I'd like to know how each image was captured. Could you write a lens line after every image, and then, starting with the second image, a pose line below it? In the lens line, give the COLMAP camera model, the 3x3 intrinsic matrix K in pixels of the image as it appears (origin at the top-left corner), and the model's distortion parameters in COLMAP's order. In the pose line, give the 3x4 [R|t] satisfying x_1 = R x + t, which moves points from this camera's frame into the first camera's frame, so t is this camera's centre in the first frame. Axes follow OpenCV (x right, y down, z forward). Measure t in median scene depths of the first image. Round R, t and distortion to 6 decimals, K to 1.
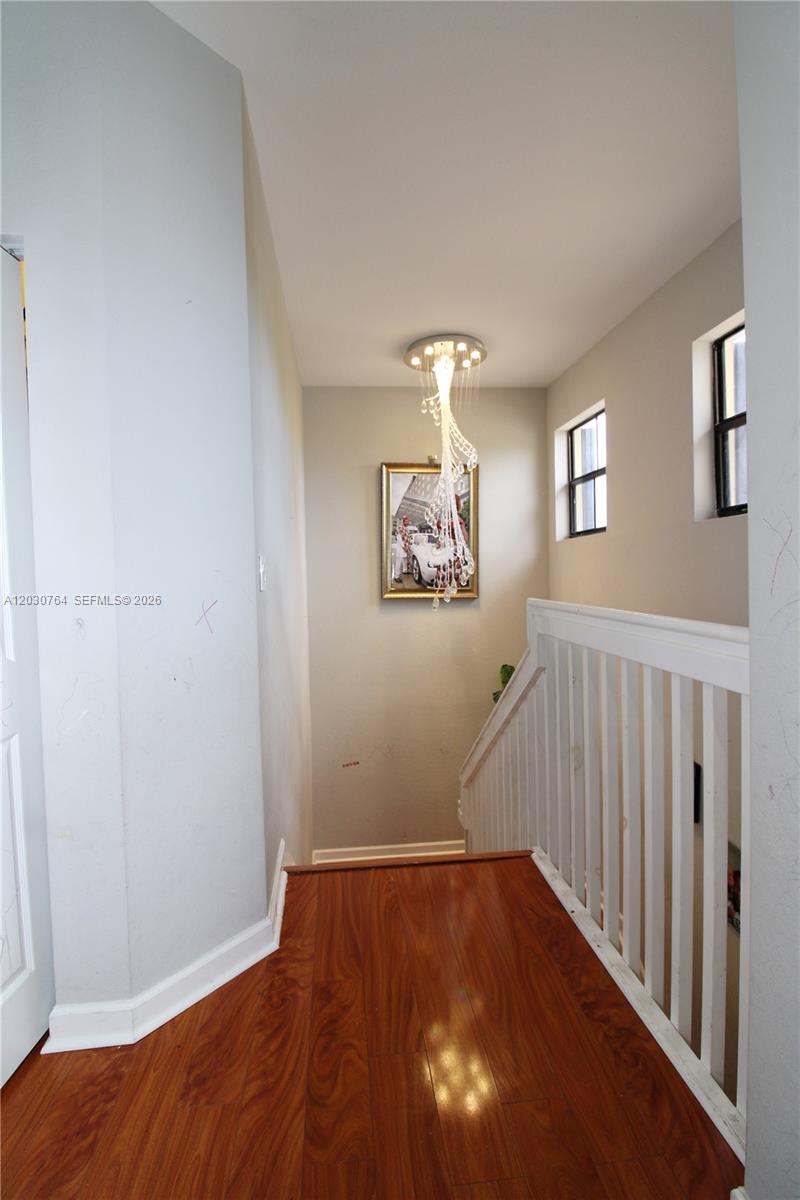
lens RADIAL K [[576.2, 0, 393.9], [0, 576.2, 597.4], [0, 0, 1]] dist [-0.005218, -0.000722]
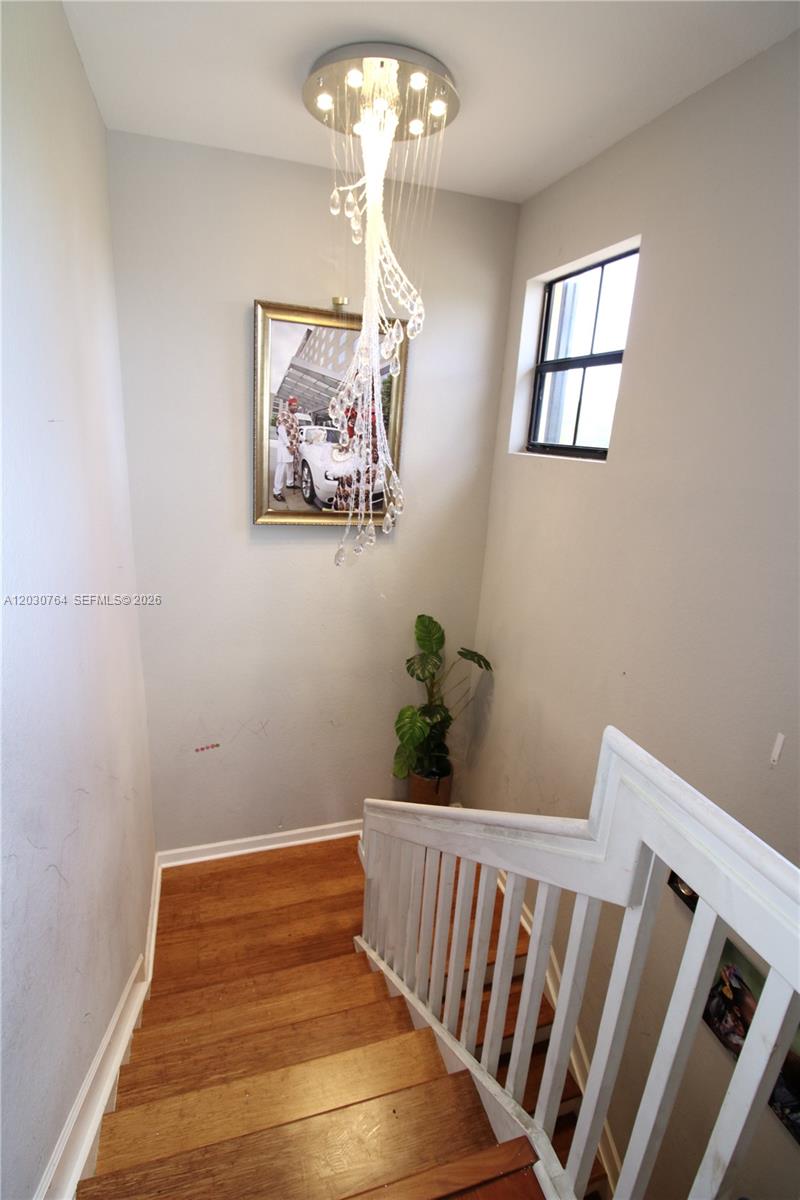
lens RADIAL K [[576.2, 0, 393.9], [0, 576.2, 597.4], [0, 0, 1]] dist [-0.005218, -0.000722]
pose [[0.973300, 0.009891, 0.229323, -0.014805], [-0.065238, 0.969790, 0.235057, -0.082802], [-0.220070, -0.243742, 0.944542, 0.323846]]
